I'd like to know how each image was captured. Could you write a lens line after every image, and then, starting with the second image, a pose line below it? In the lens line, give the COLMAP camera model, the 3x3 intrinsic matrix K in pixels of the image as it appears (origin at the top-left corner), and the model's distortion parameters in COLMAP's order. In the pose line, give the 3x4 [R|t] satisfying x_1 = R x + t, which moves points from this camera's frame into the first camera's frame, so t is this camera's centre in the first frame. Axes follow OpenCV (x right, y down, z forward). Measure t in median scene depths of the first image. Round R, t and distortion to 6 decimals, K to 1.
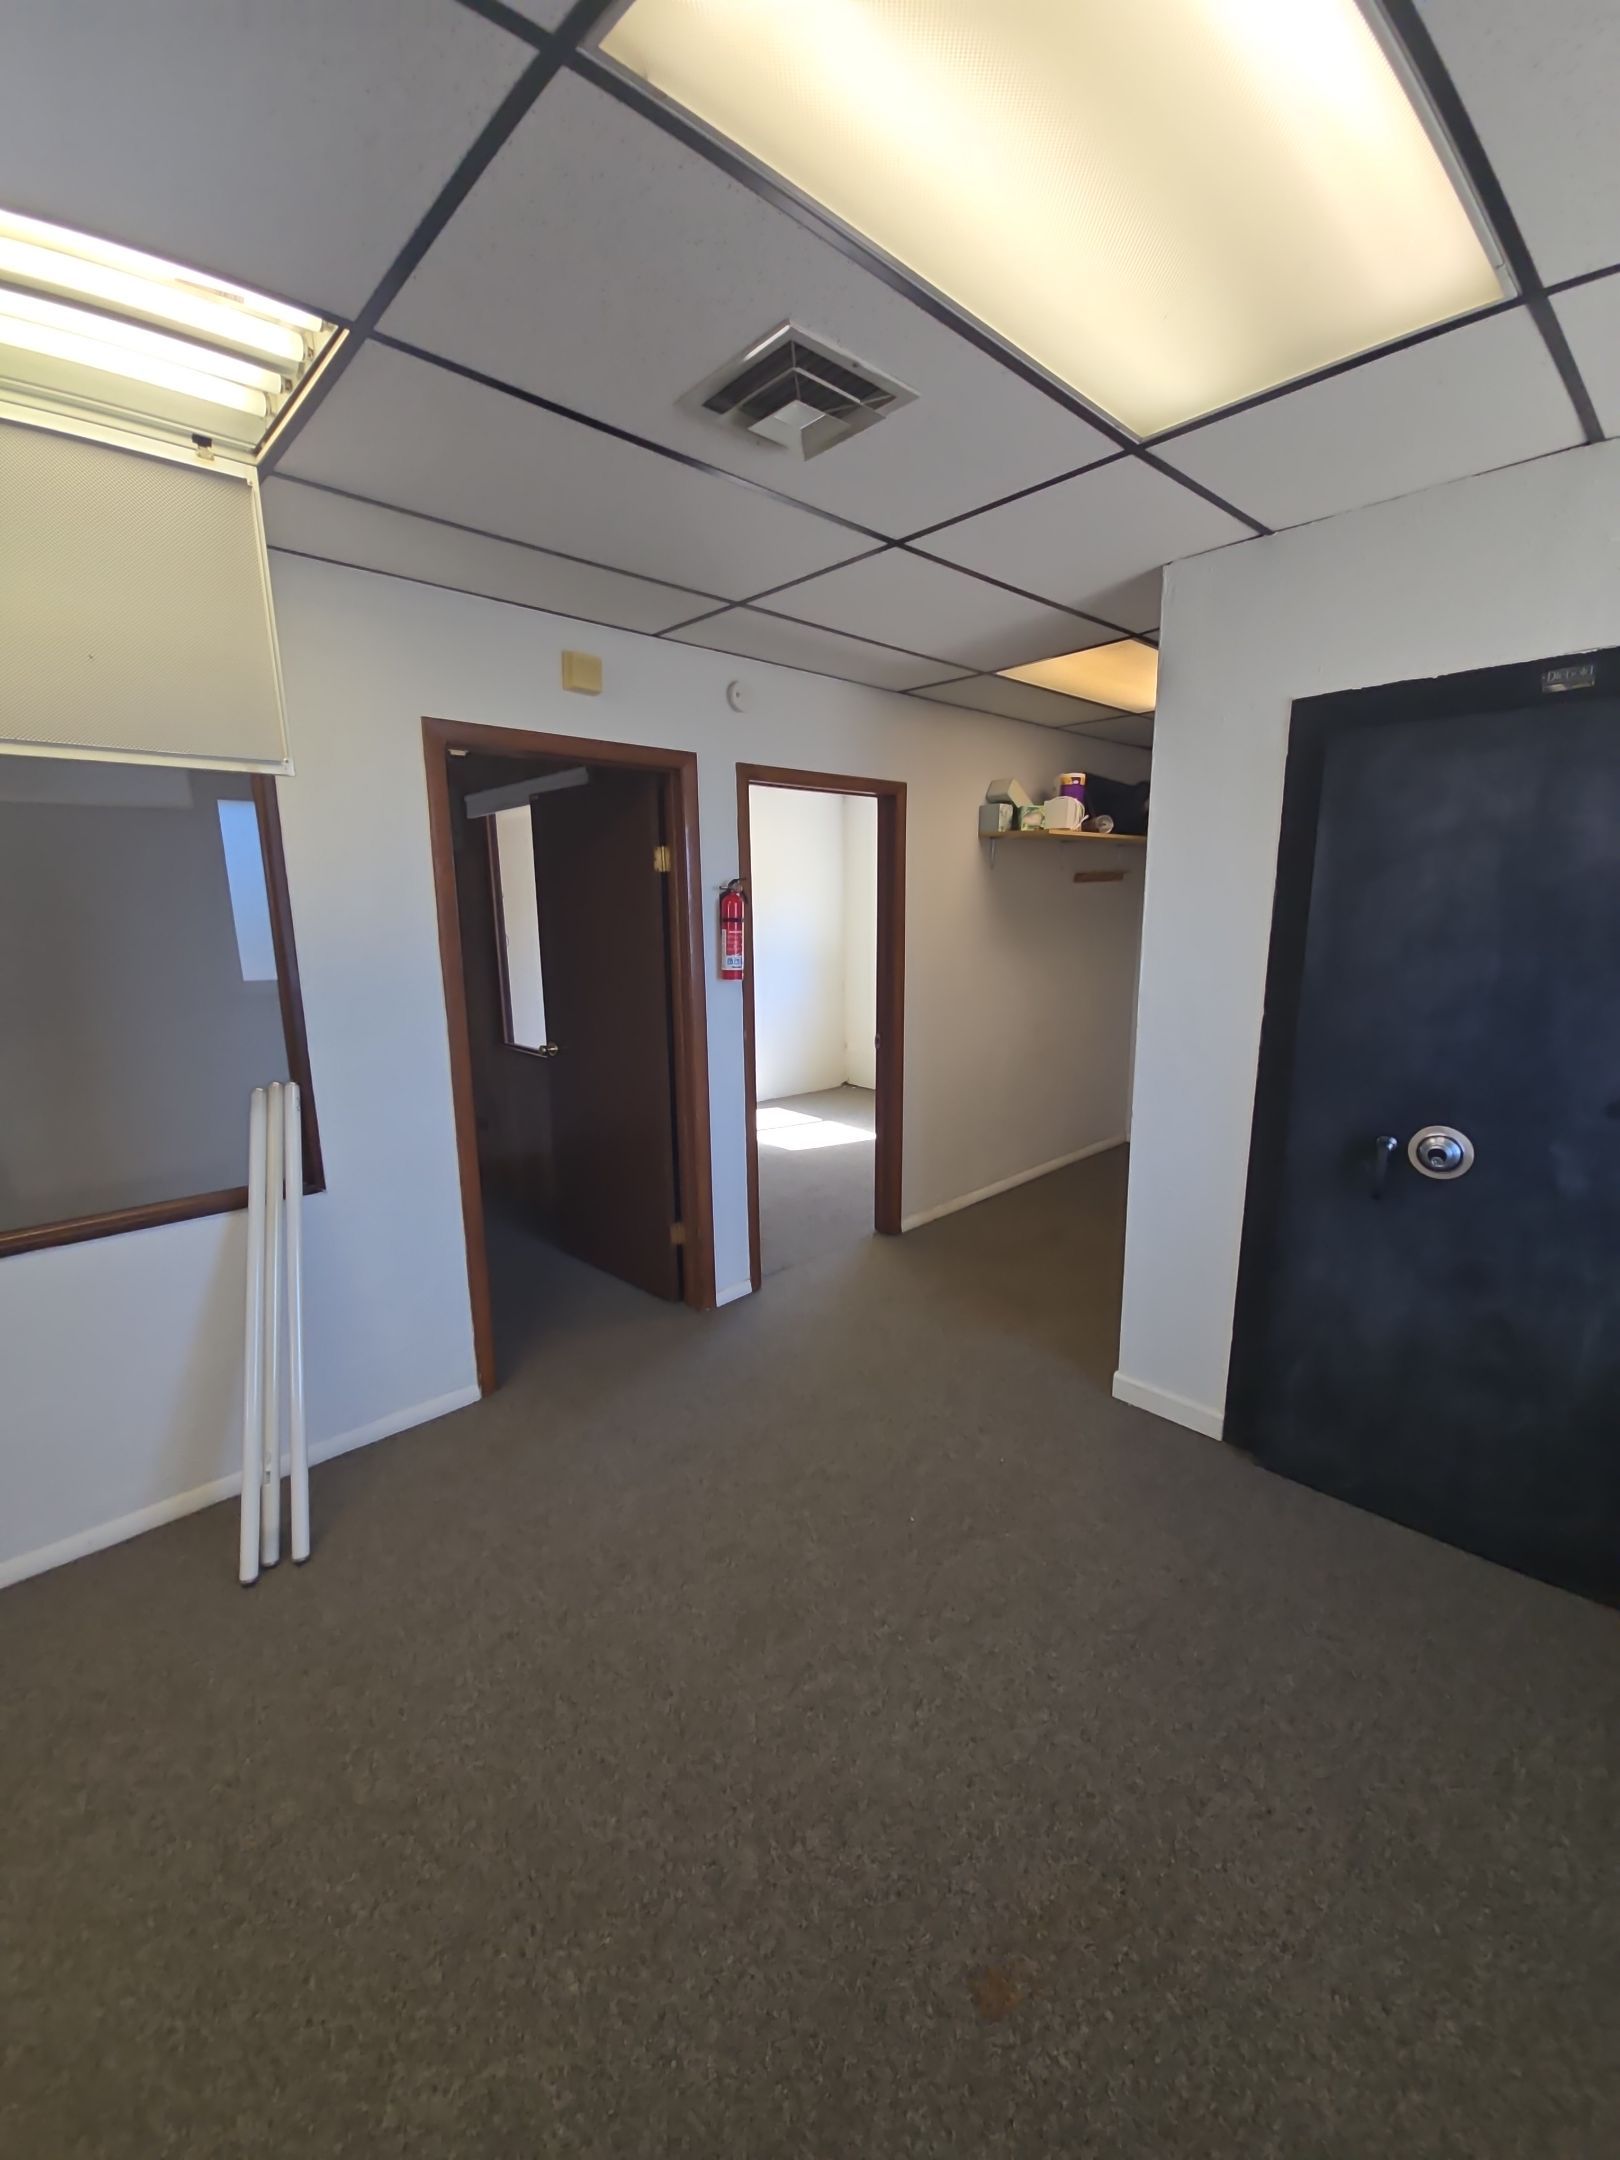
lens RADIAL K [[865.5, 0, 803.4], [0, 865.5, 1073.7], [0, 0, 1]] dist [0.005388, -0.006538]
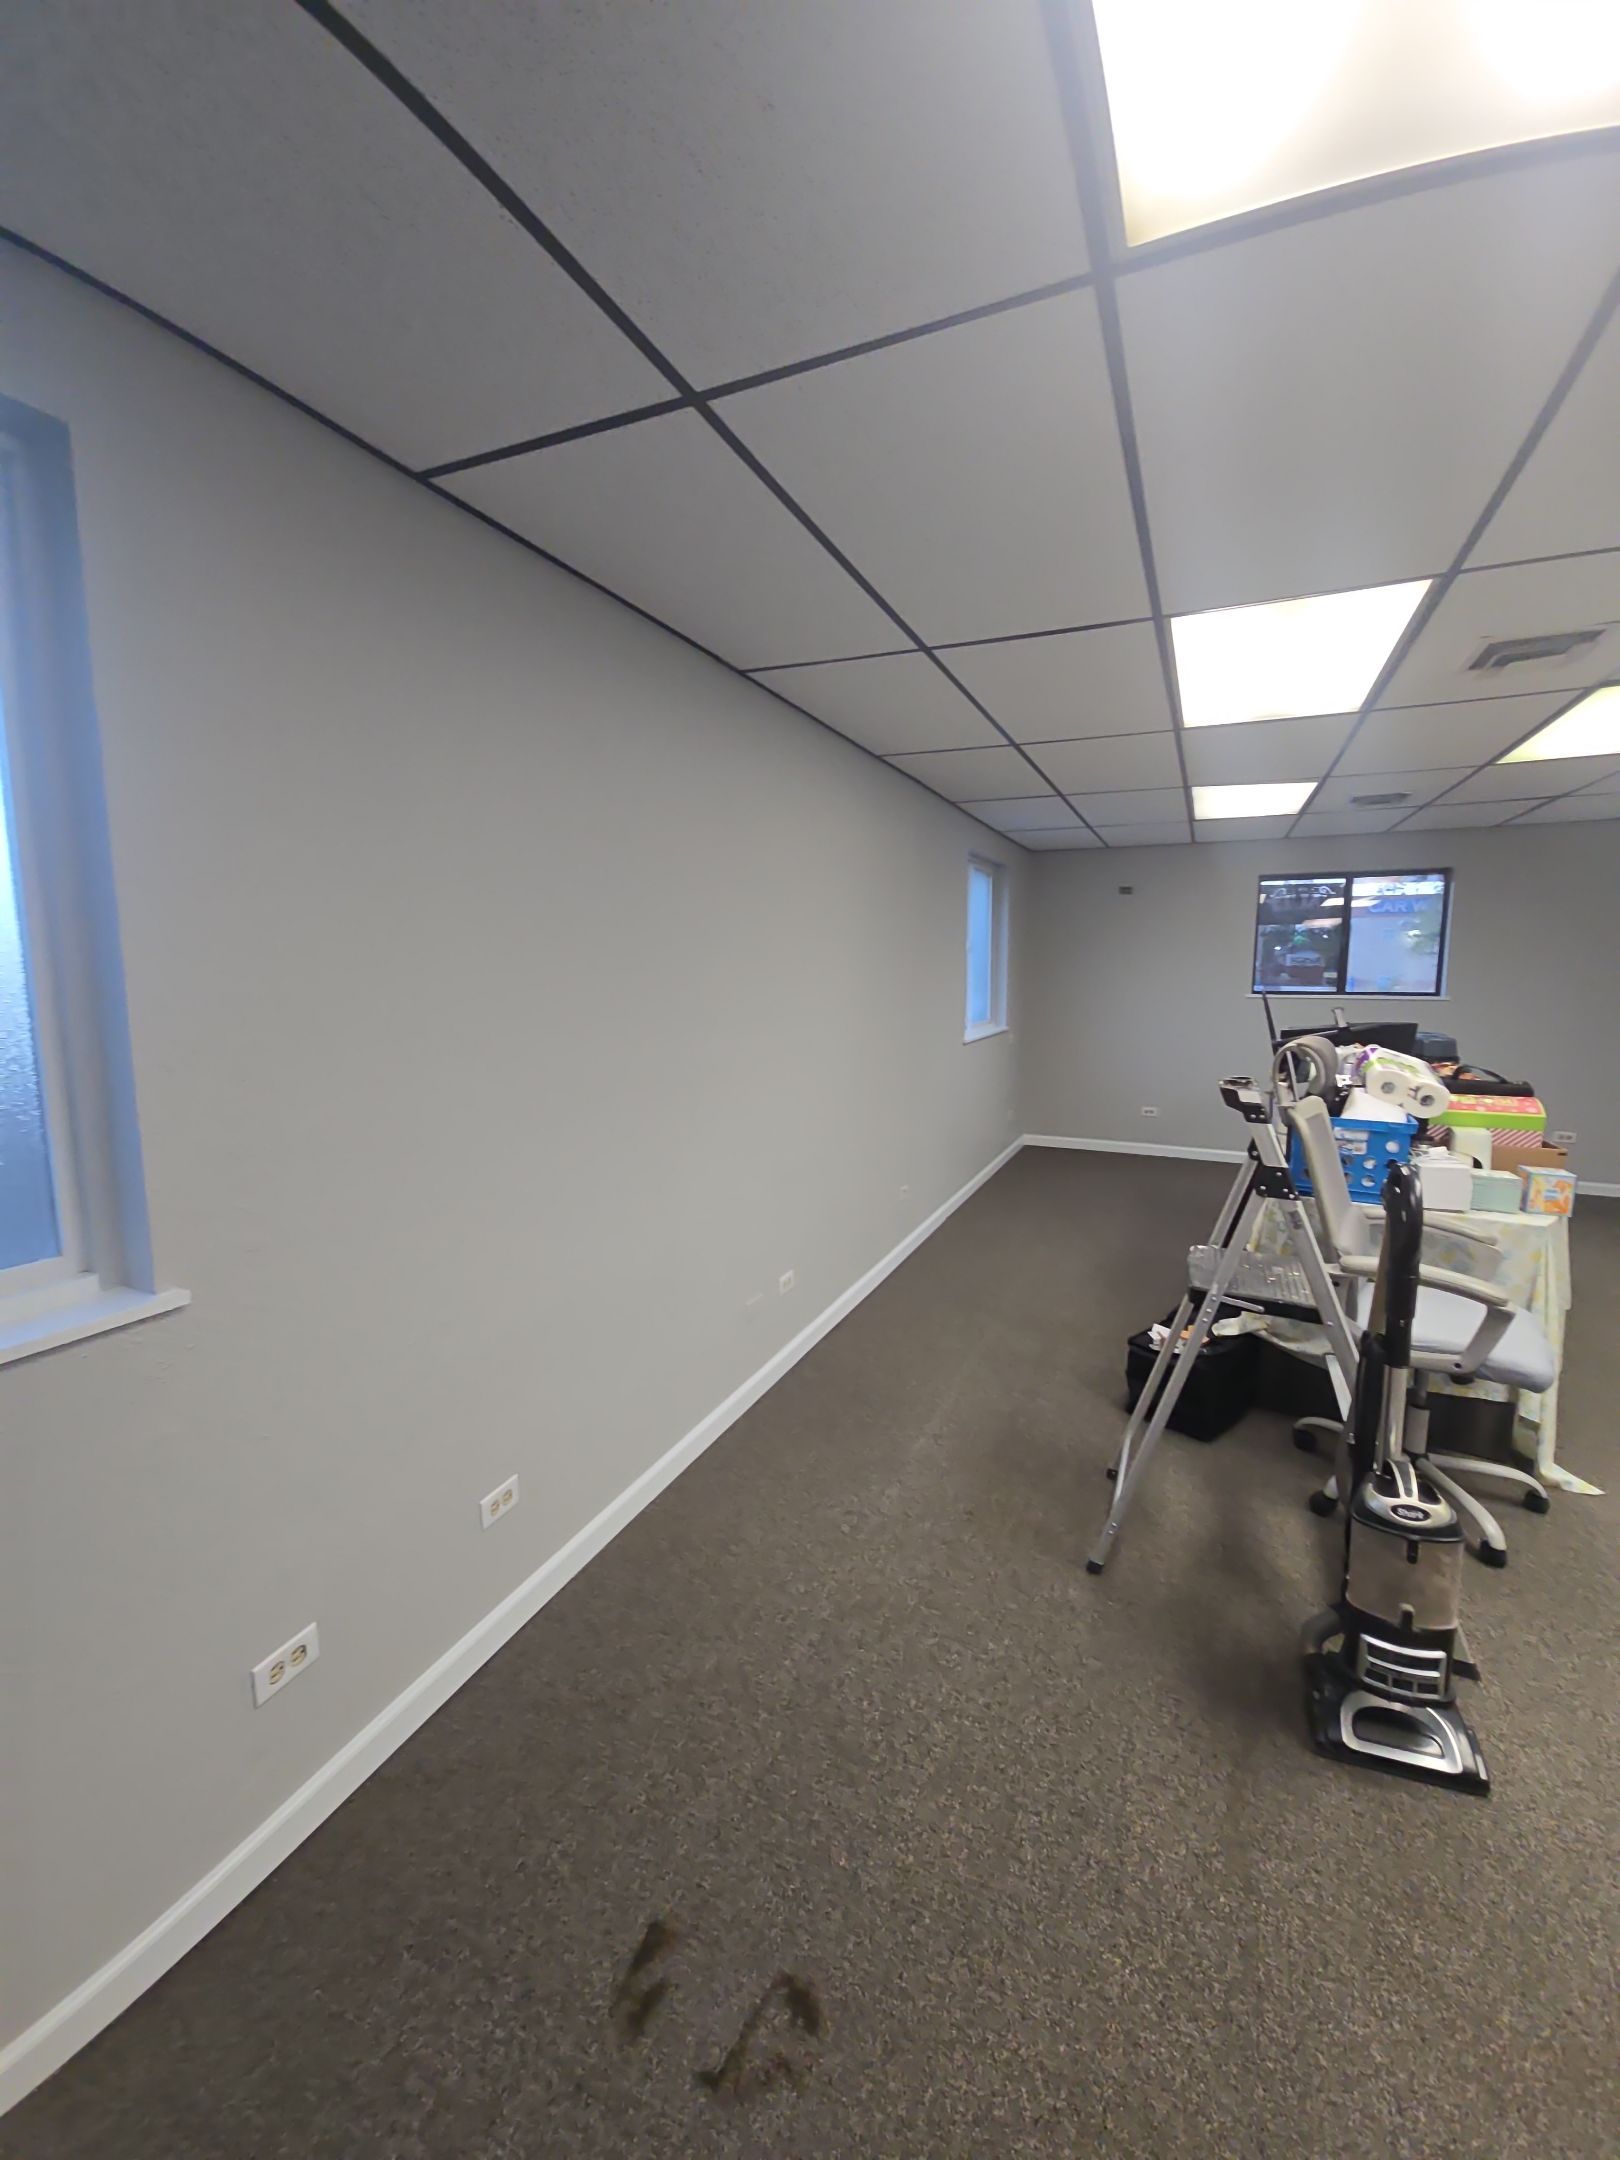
lens RADIAL K [[880.0, 0, 798.3], [0, 880.0, 1076.2], [0, 0, 1]] dist [0.009190, -0.007850]
pose [[-0.930443, 0.061624, -0.361217, 0.488033], [-0.056338, 0.949981, 0.307185, -0.144697], [0.362080, 0.306169, -0.880431, 0.775233]]
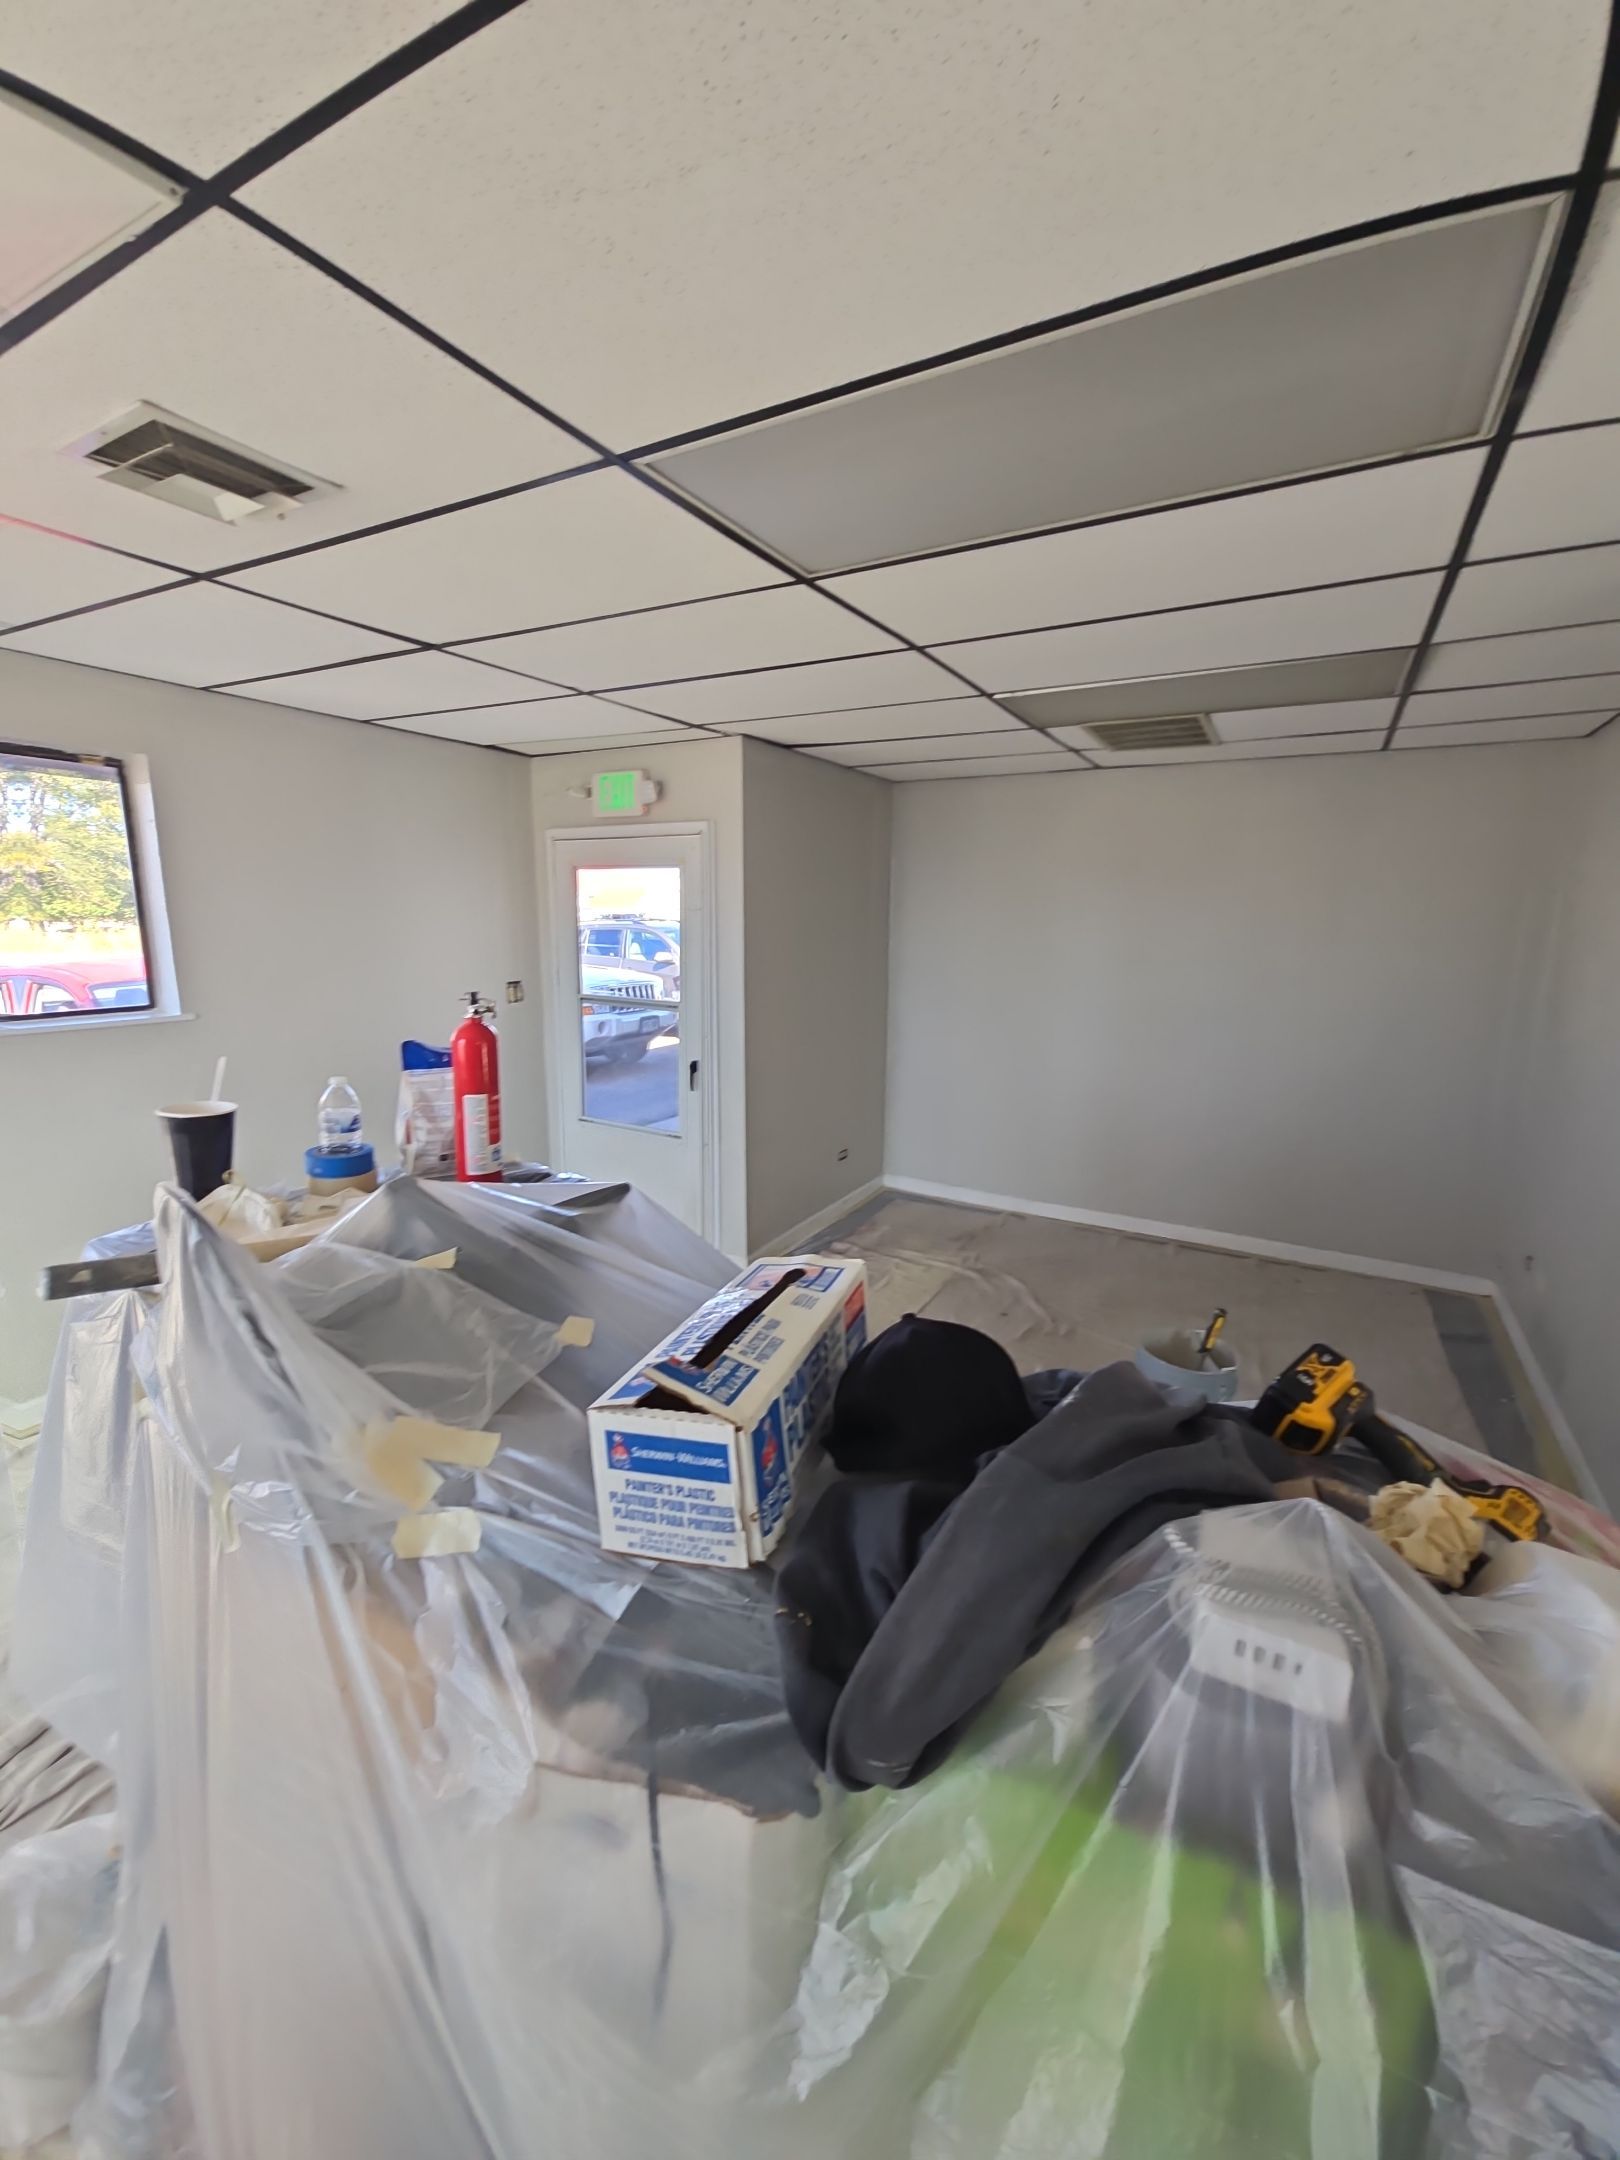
lens RADIAL K [[880.0, 0, 801.1], [0, 880.0, 1076.0], [0, 0, 1]] dist [0.009190, -0.007850]
pose [[0.297002, 0.191243, -0.935530, -0.818435], [-0.199348, 0.970569, 0.135119, 0.068386], [0.933836, 0.146365, 0.326384, -0.583157]]
